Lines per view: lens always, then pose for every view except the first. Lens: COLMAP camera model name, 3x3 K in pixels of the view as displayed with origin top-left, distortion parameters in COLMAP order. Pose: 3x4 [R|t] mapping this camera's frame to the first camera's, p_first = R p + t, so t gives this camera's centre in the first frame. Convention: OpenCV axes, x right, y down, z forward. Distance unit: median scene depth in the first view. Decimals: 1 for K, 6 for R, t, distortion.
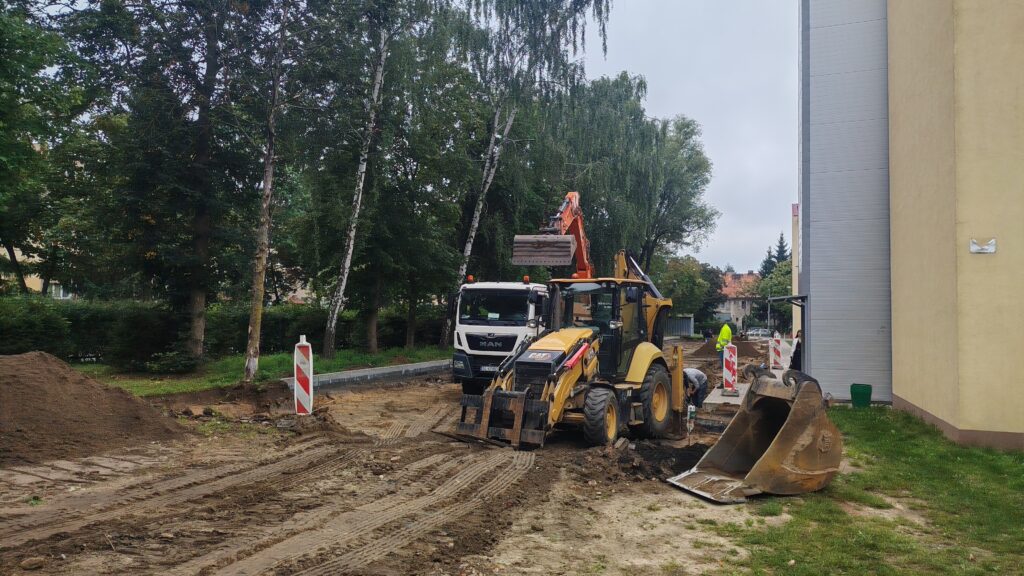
lens RADIAL K [[730.1, 0, 512.0], [0, 730.1, 288.0], [0, 0, 1]] dist [0.001367, -0.000055]
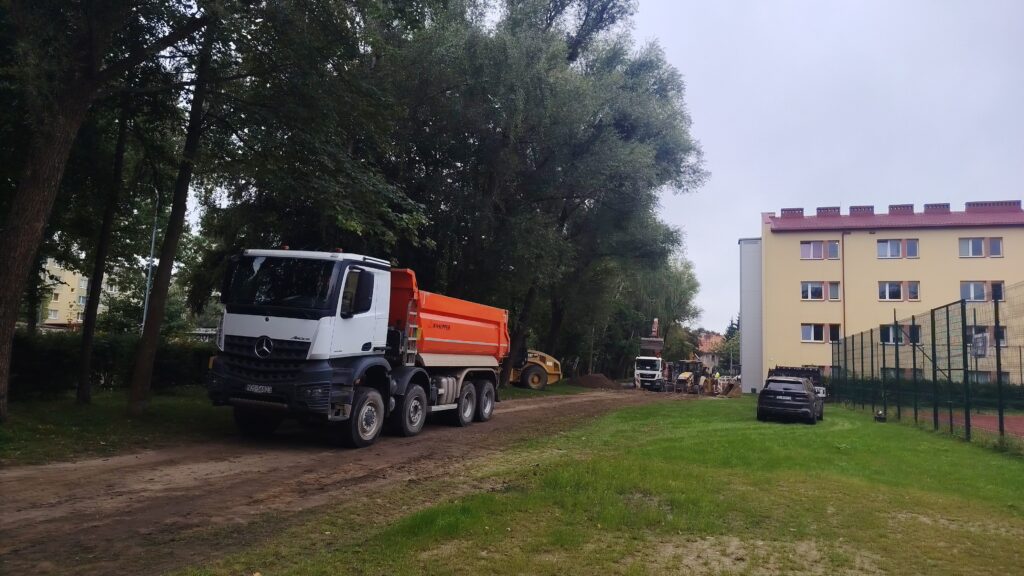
lens RADIAL K [[730.1, 0, 512.0], [0, 730.1, 288.0], [0, 0, 1]] dist [0.001367, -0.000055]
pose [[0.998705, 0.025181, 0.044216, -0.272341], [-0.022535, 0.997982, -0.059366, -0.038631], [-0.045622, 0.058292, 0.997257, -0.787455]]
